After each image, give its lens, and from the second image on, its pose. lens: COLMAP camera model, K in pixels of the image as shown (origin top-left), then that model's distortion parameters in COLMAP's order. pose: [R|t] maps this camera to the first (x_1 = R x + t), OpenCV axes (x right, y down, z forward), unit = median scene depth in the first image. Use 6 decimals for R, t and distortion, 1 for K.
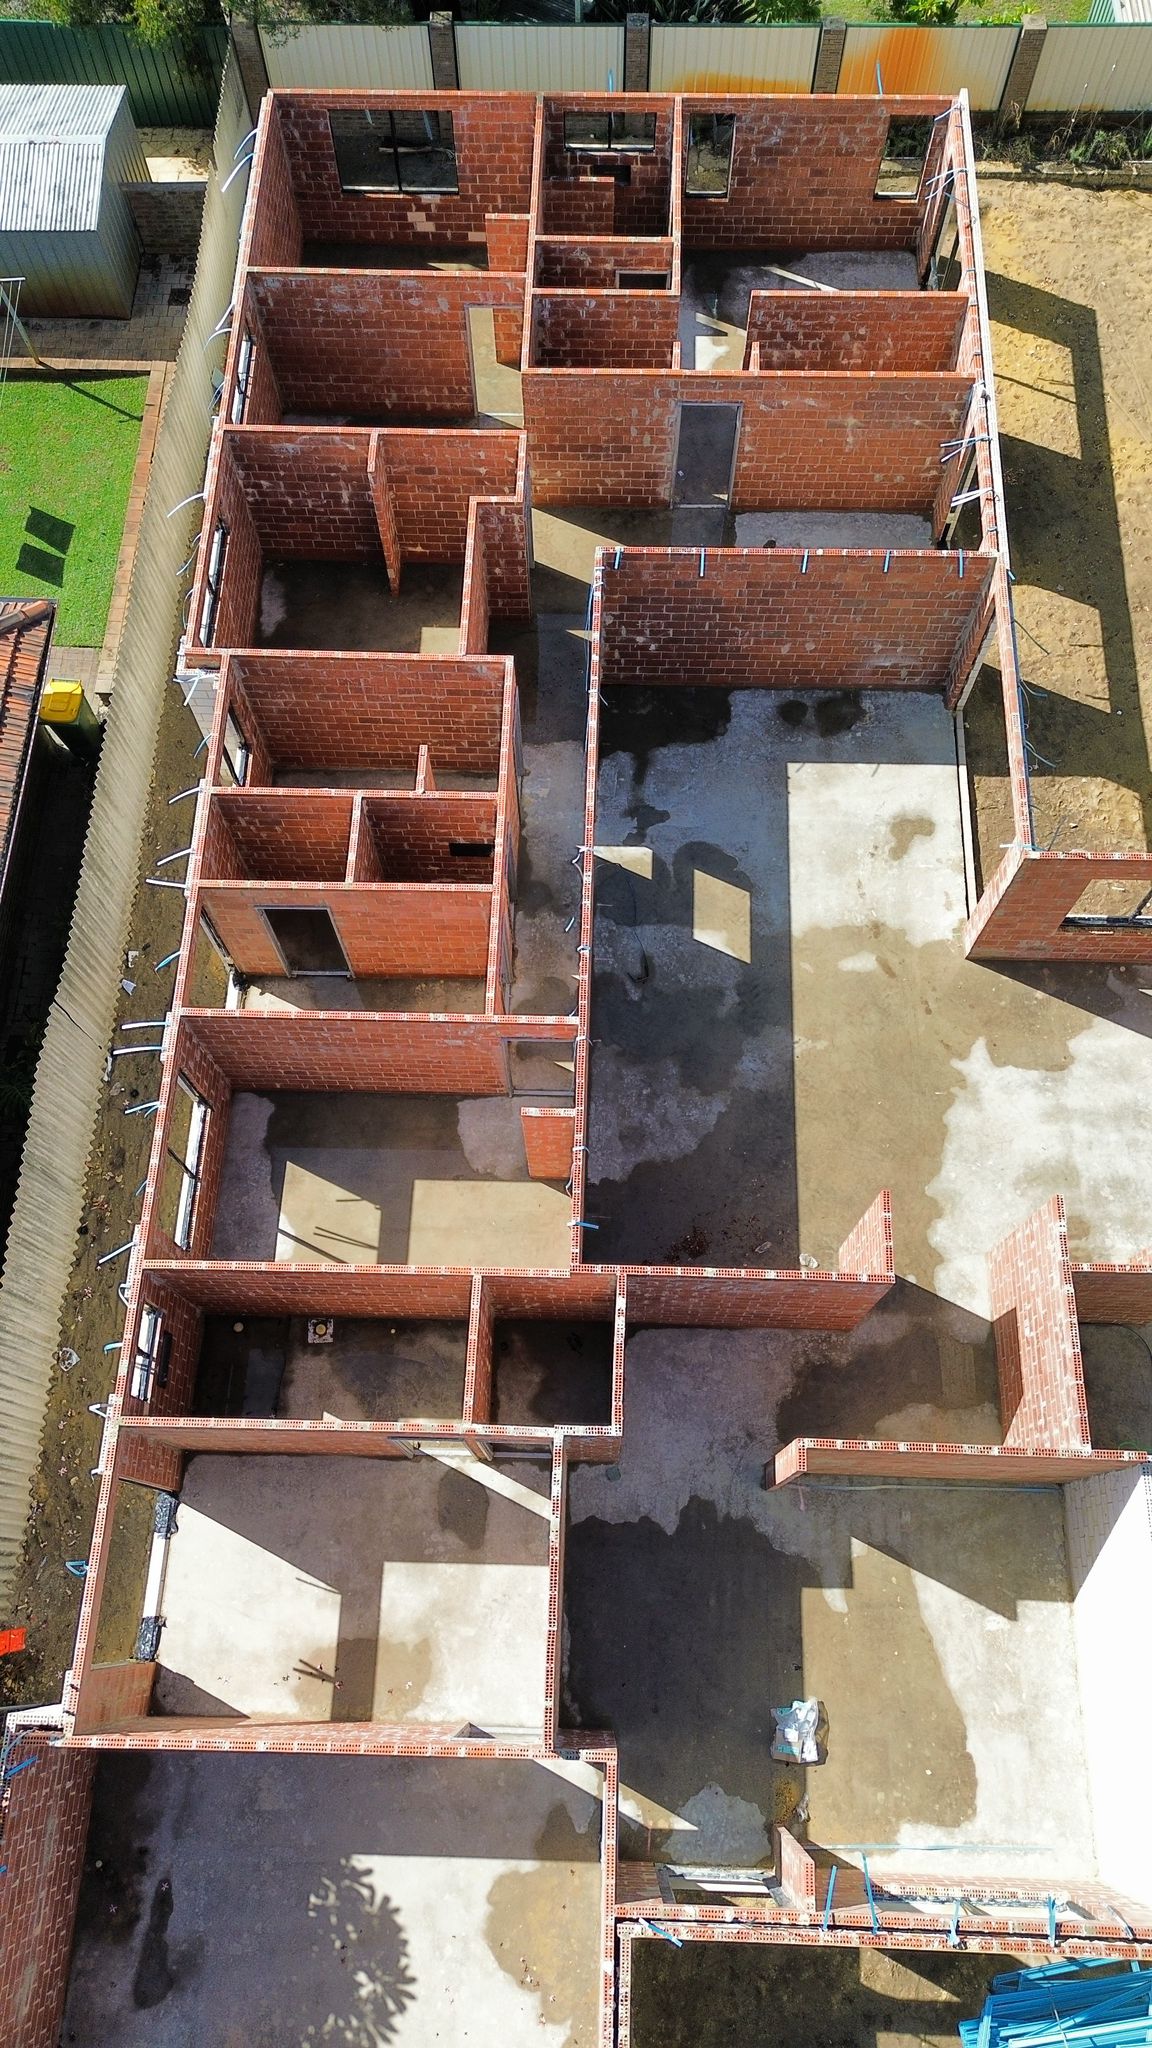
lens RADIAL K [[1446.4, 0, 570.2], [0, 1446.4, 1020.9], [0, 0, 1]] dist [0.068832, -0.064548]
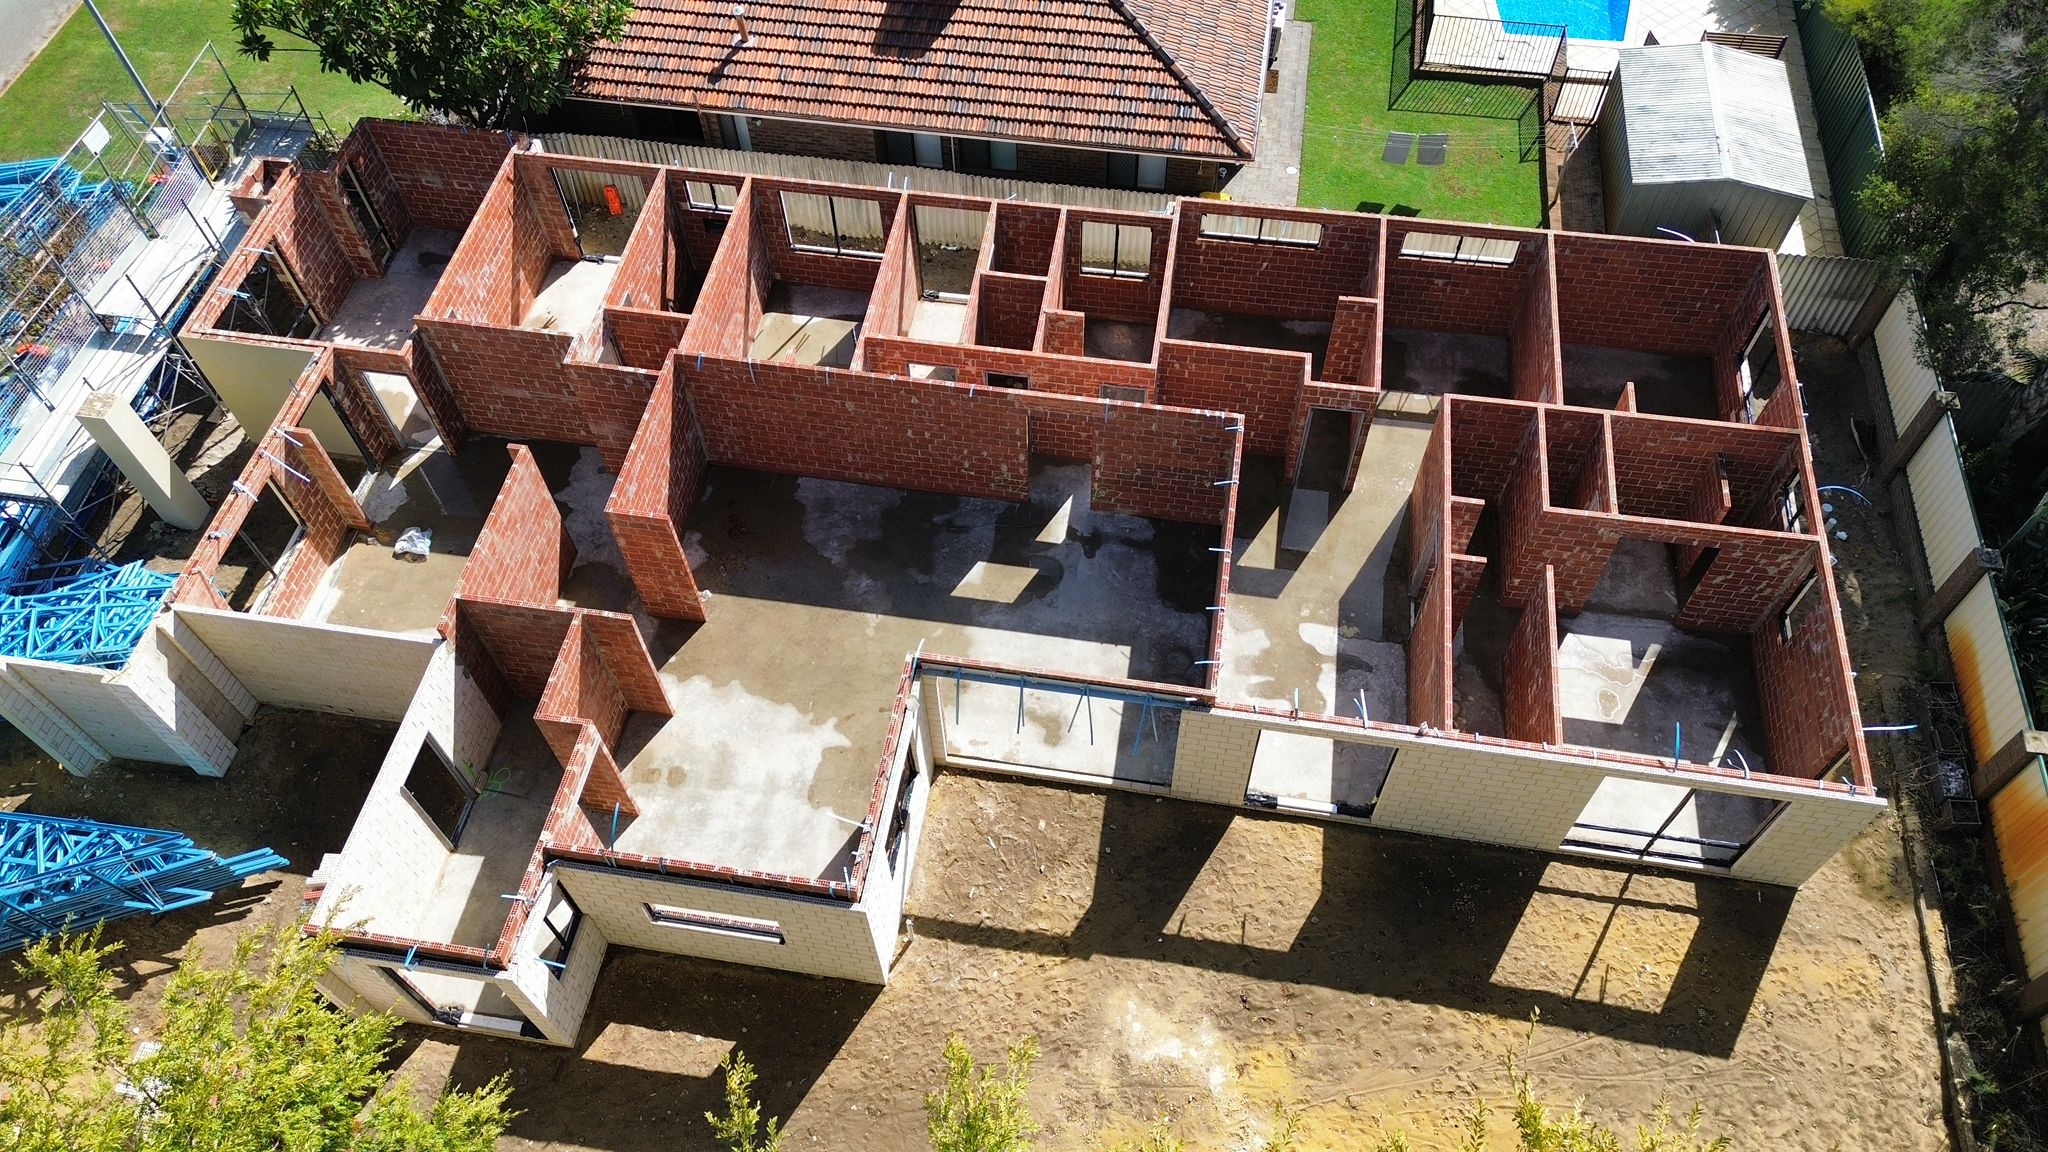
lens RADIAL K [[1446.4, 0, 1031.9], [0, 1446.4, 575.2], [0, 0, 1]] dist [0.068832, -0.064548]
pose [[-0.123698, 0.826590, -0.549043, 0.766542], [-0.913905, 0.120674, 0.387575, -0.576016], [0.386621, 0.549716, 0.740498, 0.091496]]
